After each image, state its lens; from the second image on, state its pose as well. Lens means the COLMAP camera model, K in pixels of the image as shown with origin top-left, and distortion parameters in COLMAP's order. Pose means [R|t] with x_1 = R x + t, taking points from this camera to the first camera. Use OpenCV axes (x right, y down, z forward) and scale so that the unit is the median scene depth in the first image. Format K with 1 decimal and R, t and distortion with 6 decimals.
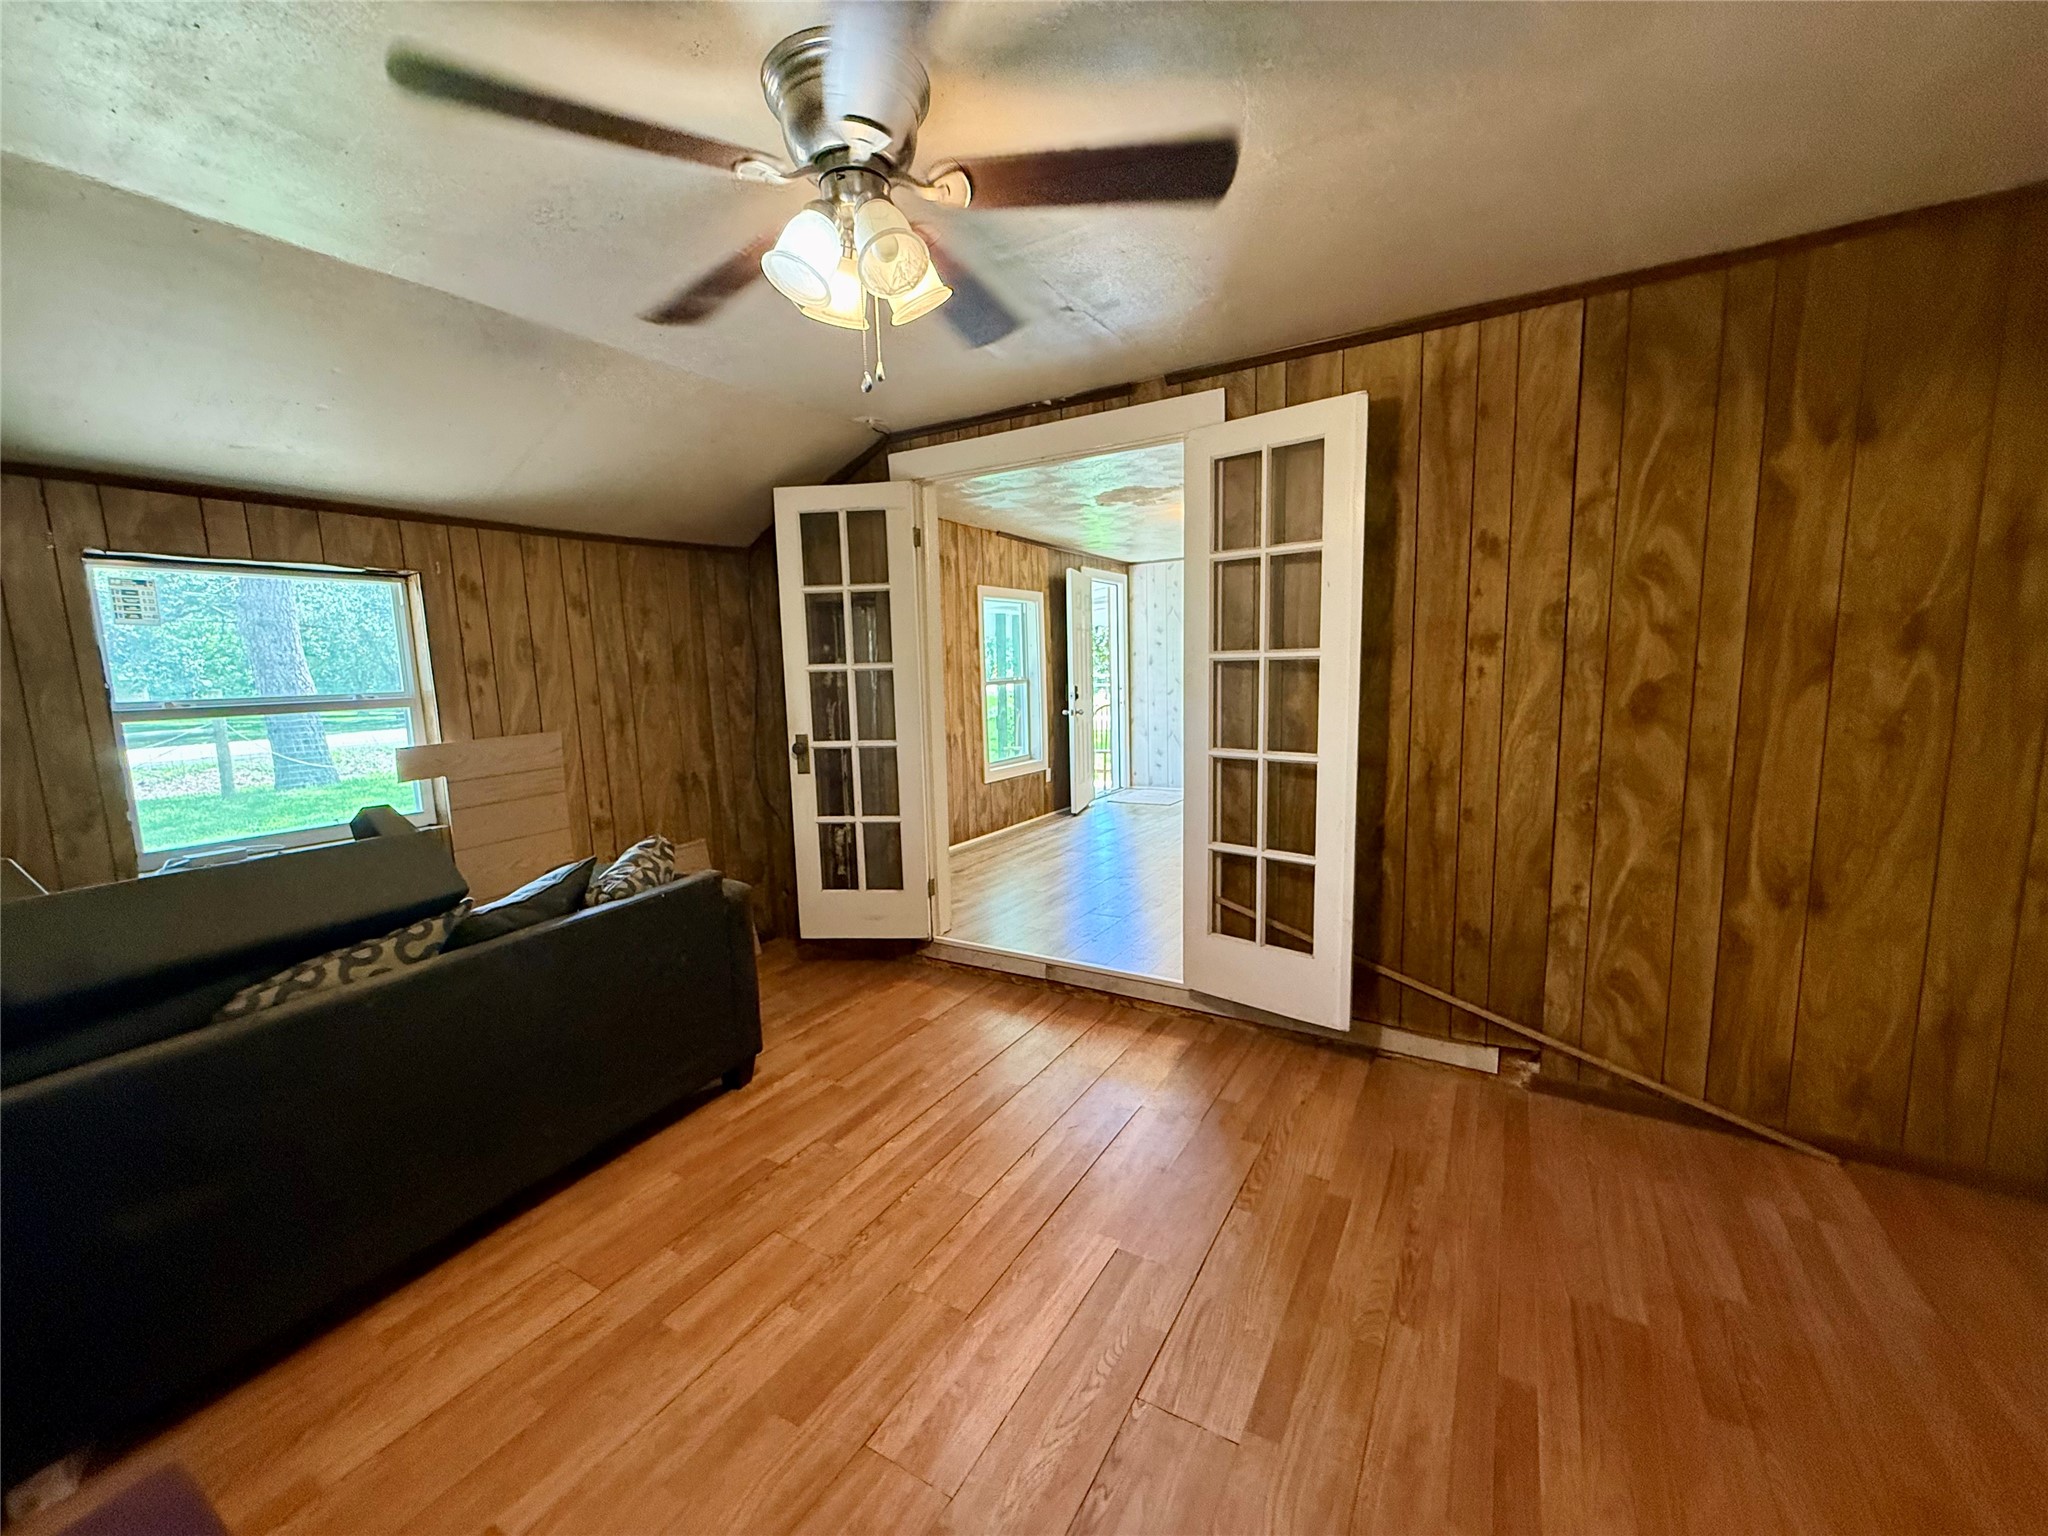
lens RADIAL K [[816.7, 0, 1024.0], [0, 816.7, 768.0], [0, 0, 1]] dist [-0.003786, -0.000186]
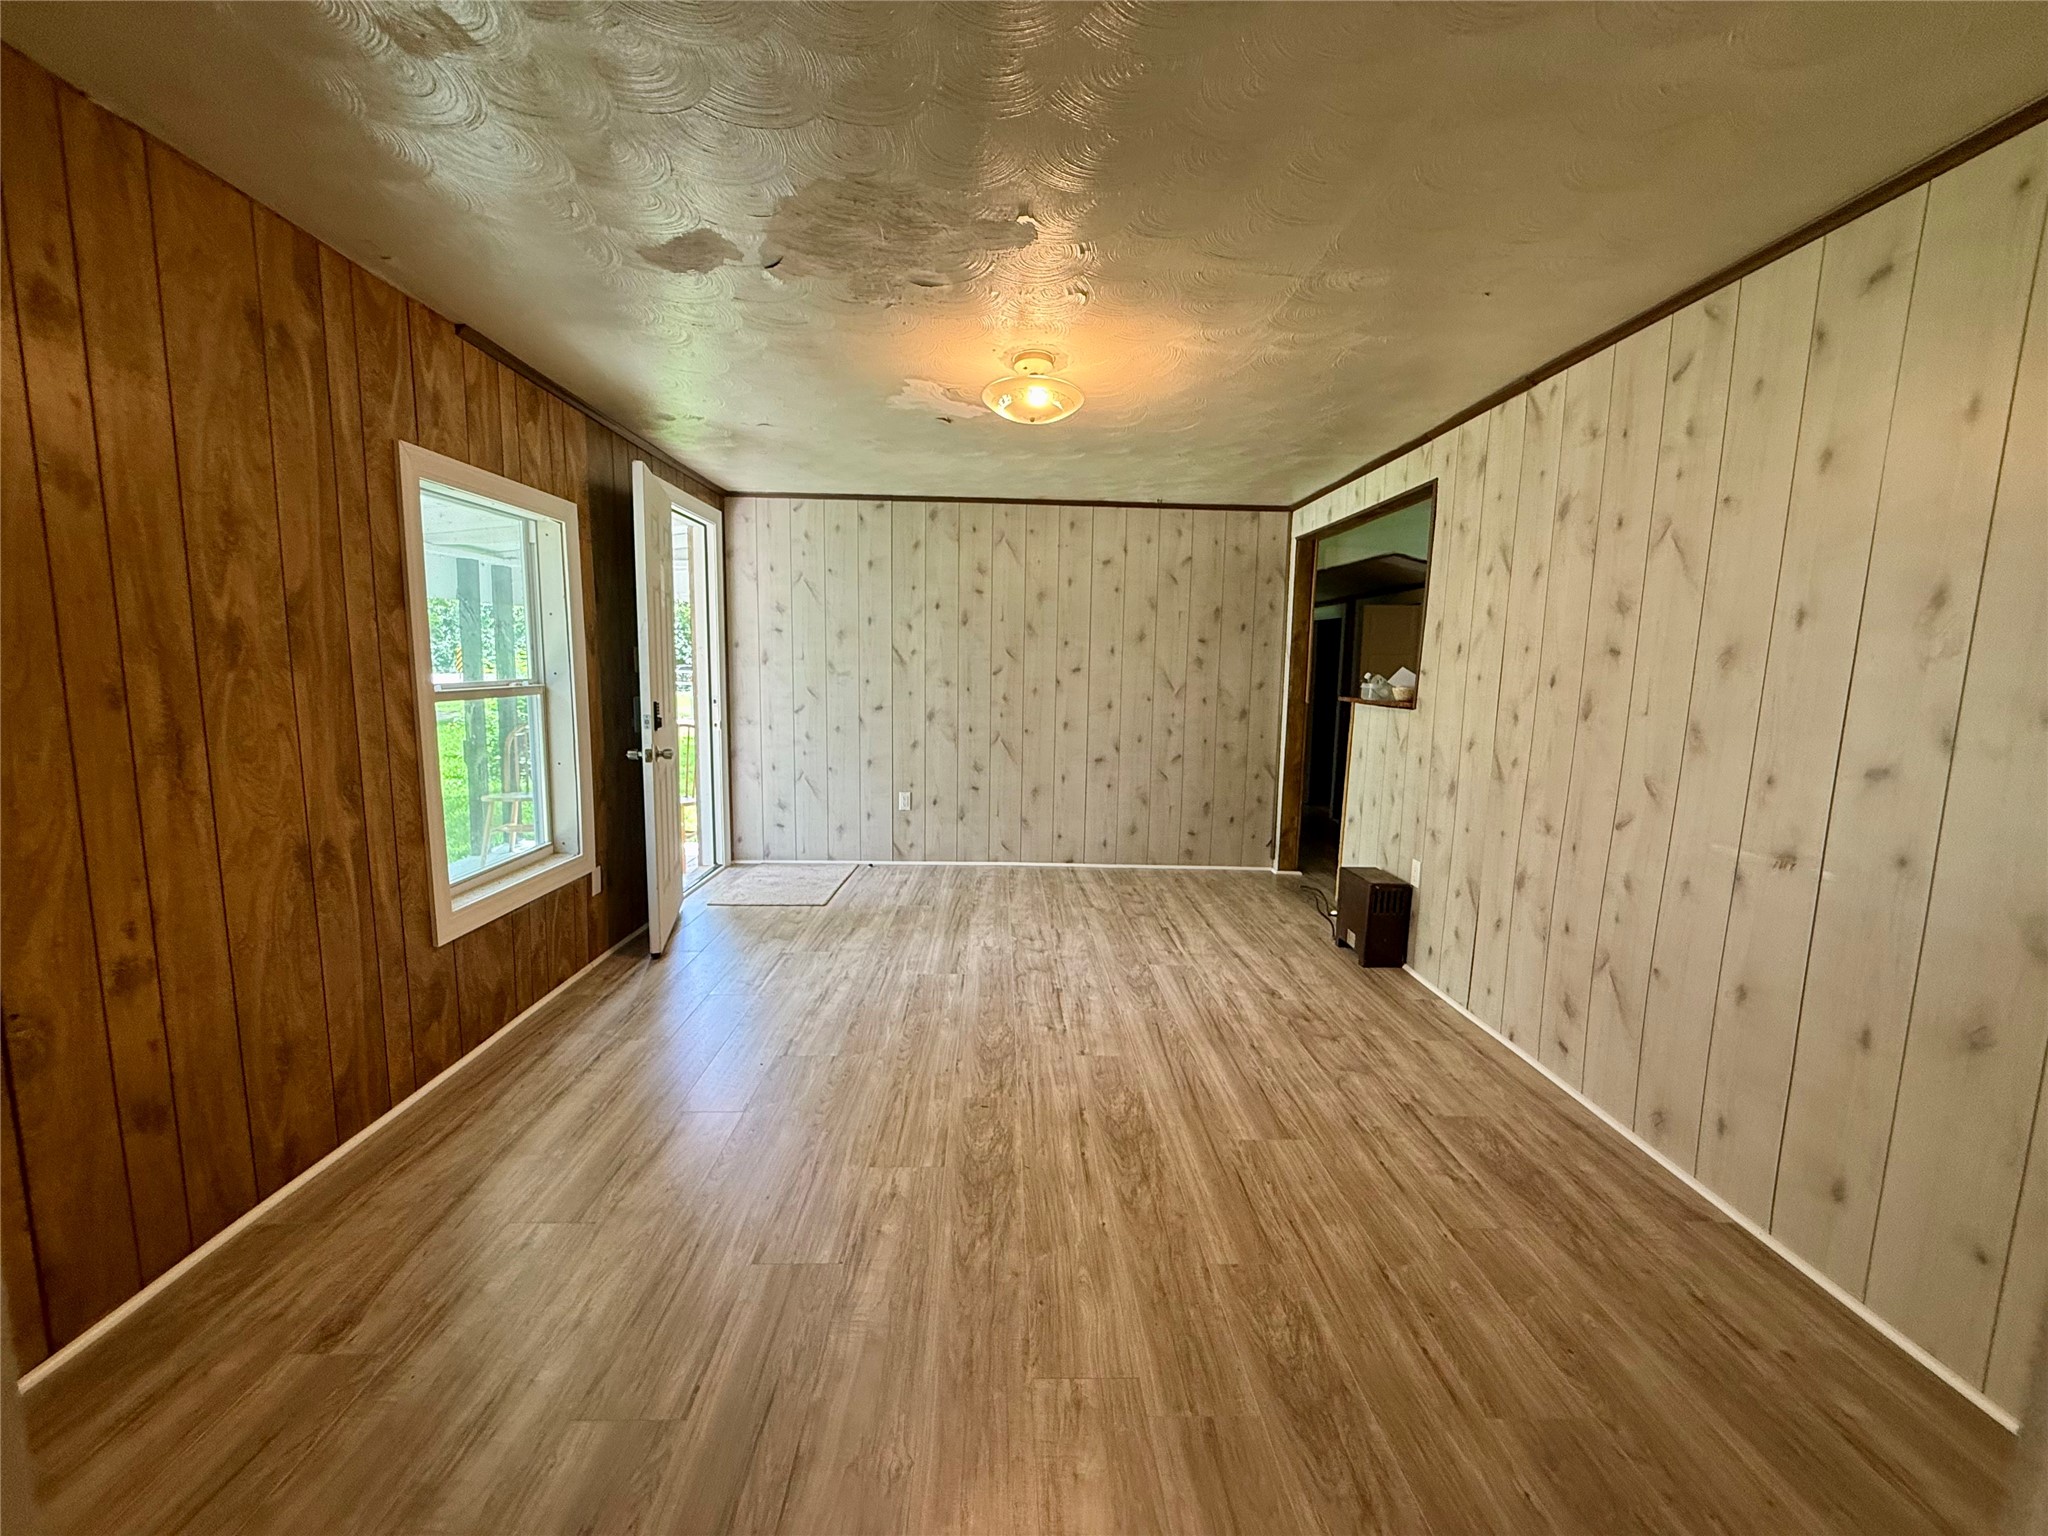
lens RADIAL K [[816.7, 0, 1024.0], [0, 816.7, 768.0], [0, 0, 1]] dist [-0.003786, -0.000186]
pose [[0.842134, -0.023674, 0.538749, -0.019538], [0.022740, 0.999706, 0.008385, -0.069159], [-0.538789, 0.005190, 0.842425, 0.534030]]
